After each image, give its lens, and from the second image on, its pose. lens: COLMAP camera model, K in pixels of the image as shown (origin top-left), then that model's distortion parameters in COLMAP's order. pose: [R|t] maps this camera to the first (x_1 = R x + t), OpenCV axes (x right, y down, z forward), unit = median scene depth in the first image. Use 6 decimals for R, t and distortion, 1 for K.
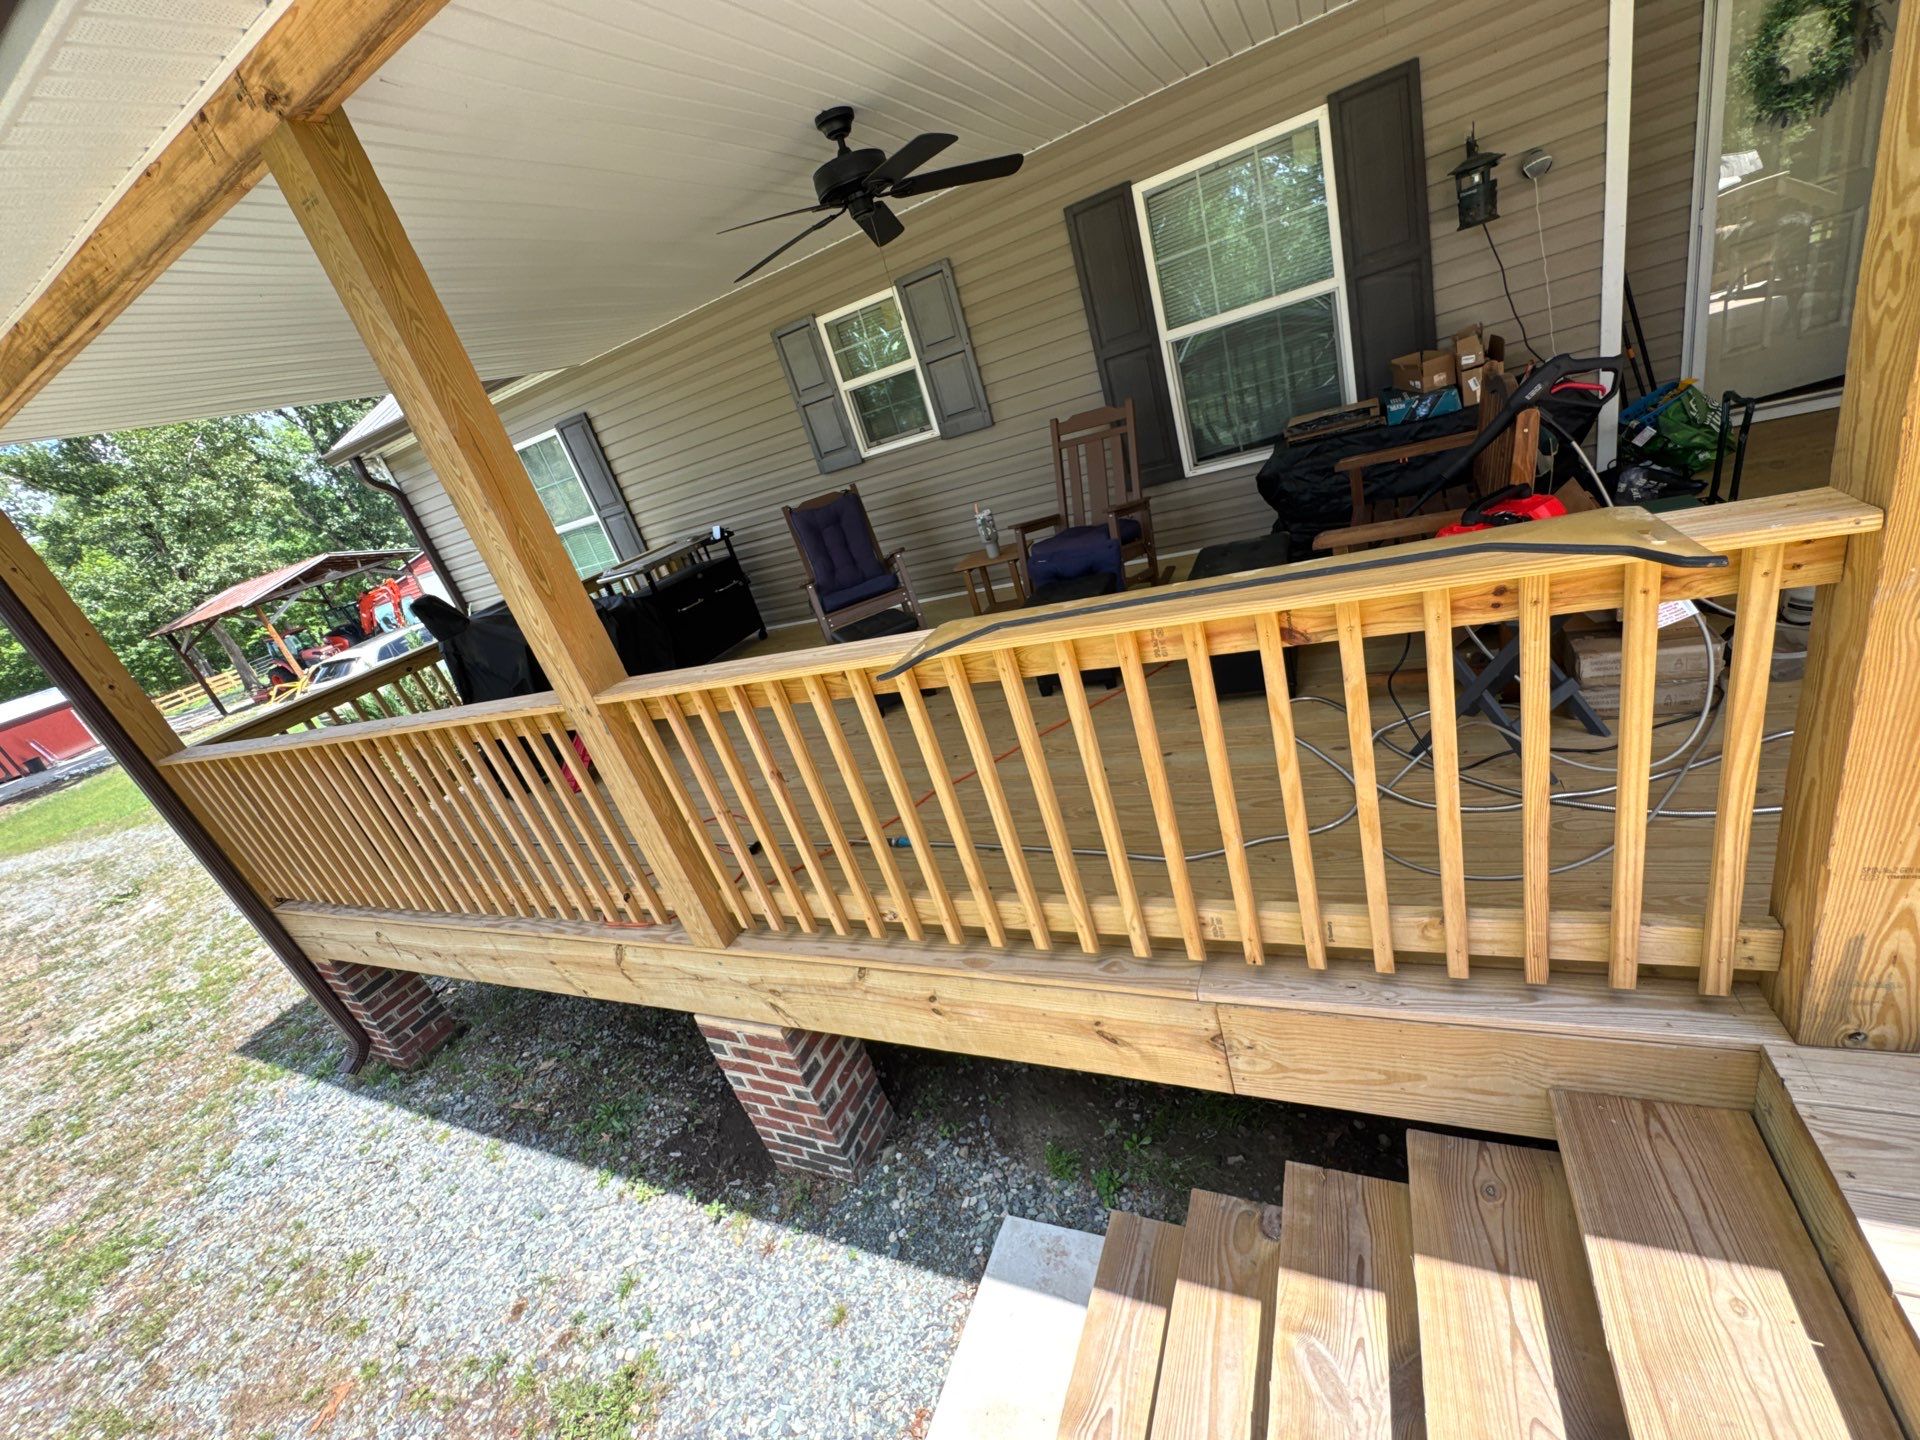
lens RADIAL K [[768.6, 0, 960.0], [0, 768.6, 720.0], [0, 0, 1]] dist [-0.003293, -0.000224]
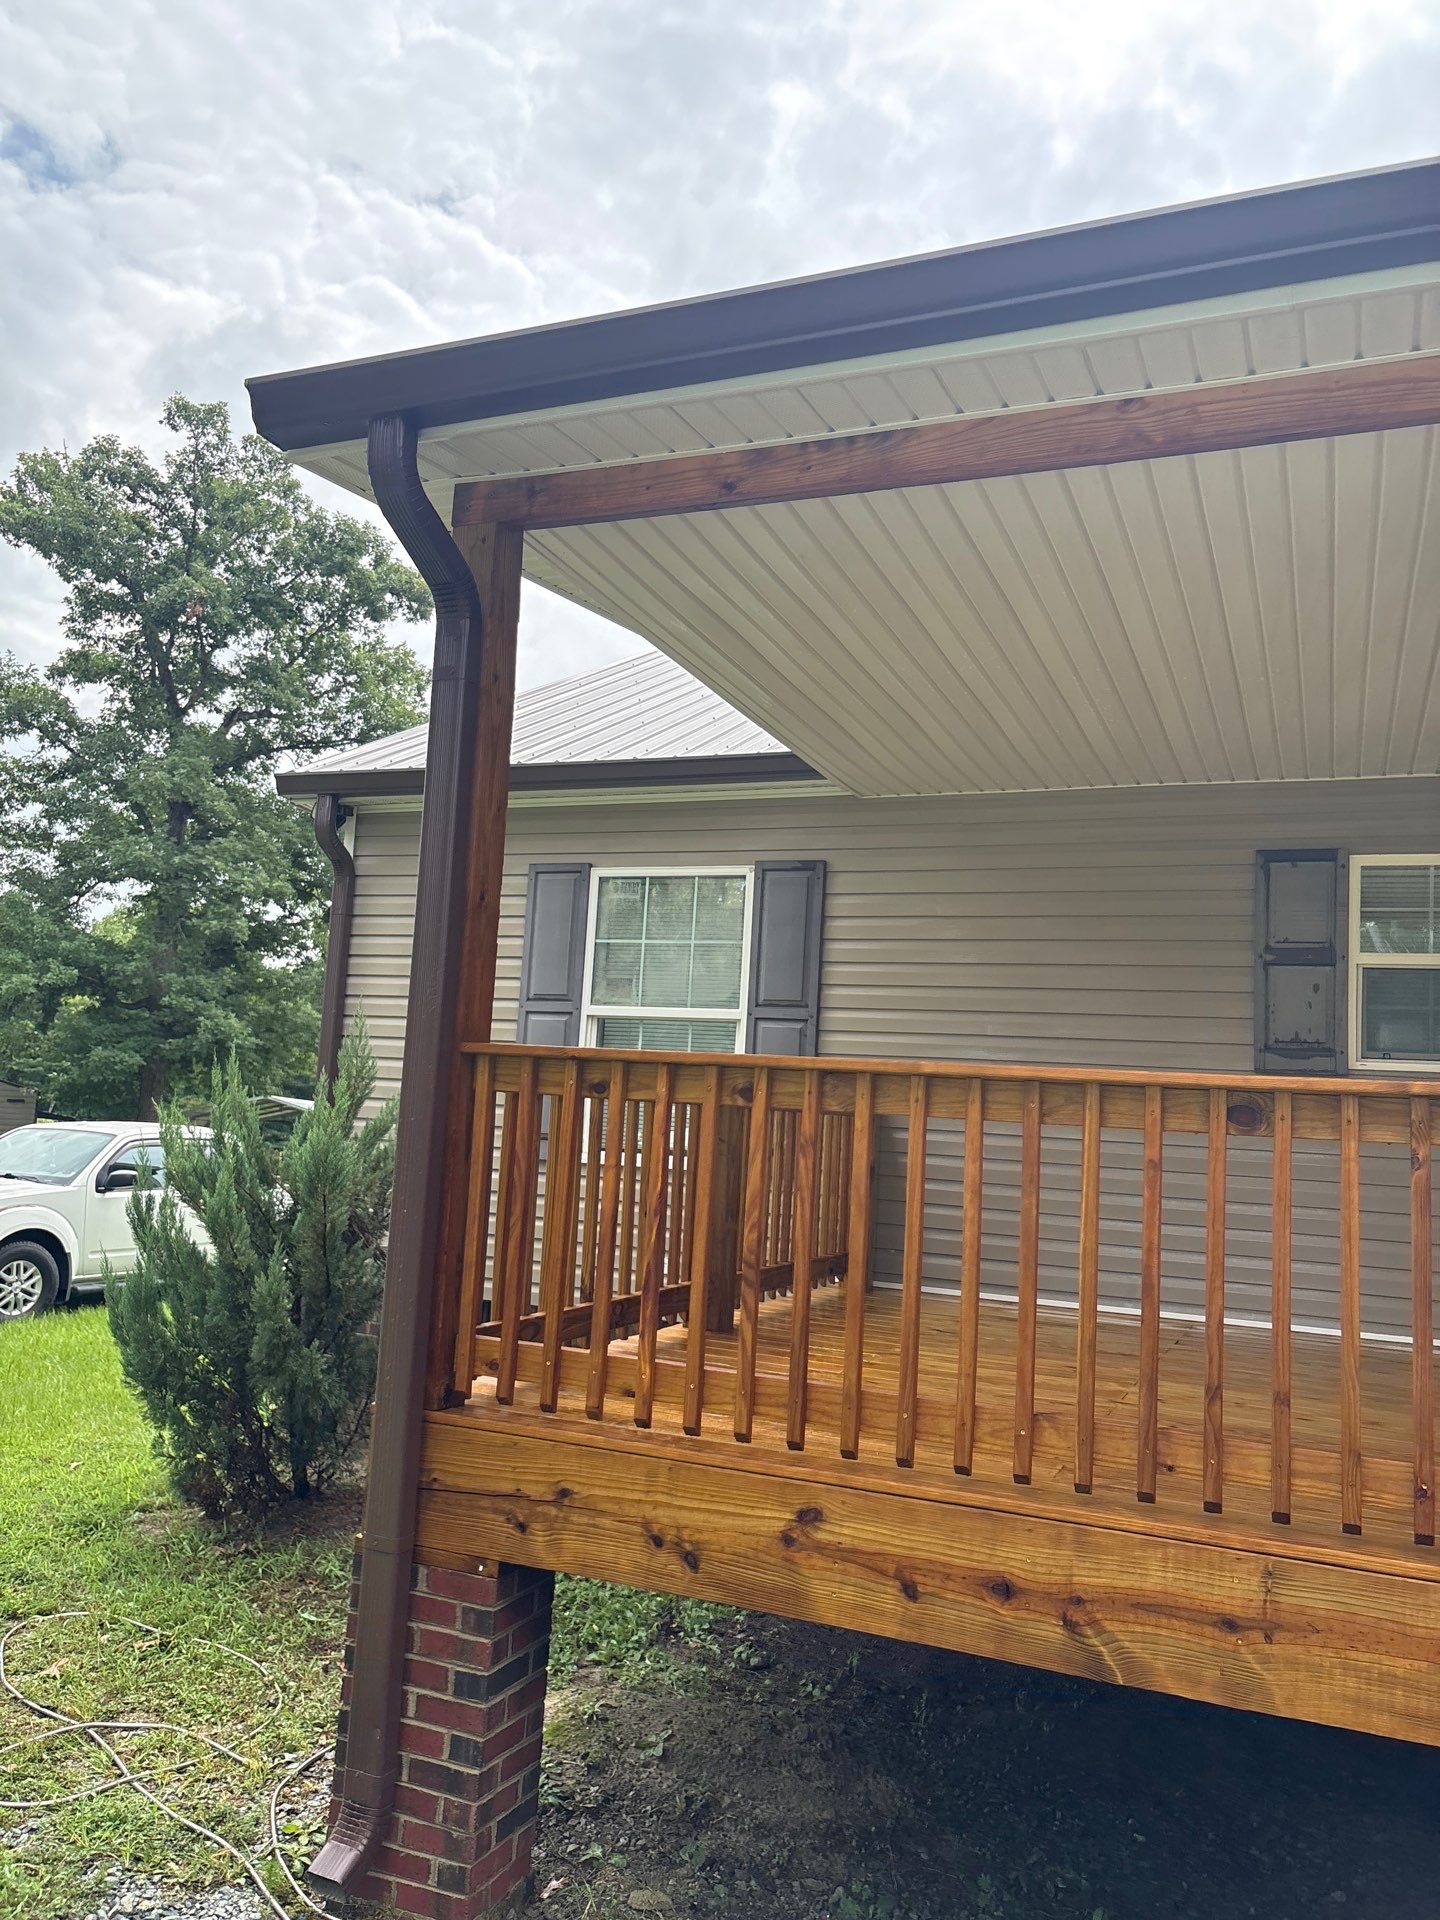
lens RADIAL K [[1478.3, 0, 720.0], [0, 1478.3, 960.0], [0, 0, 1]] dist [-0.006011, -0.000427]
pose [[0.937070, 0.348509, -0.021009, -0.684928], [-0.311387, 0.807008, -0.501773, 0.373024], [-0.157918, 0.476738, 0.864744, 0.046517]]
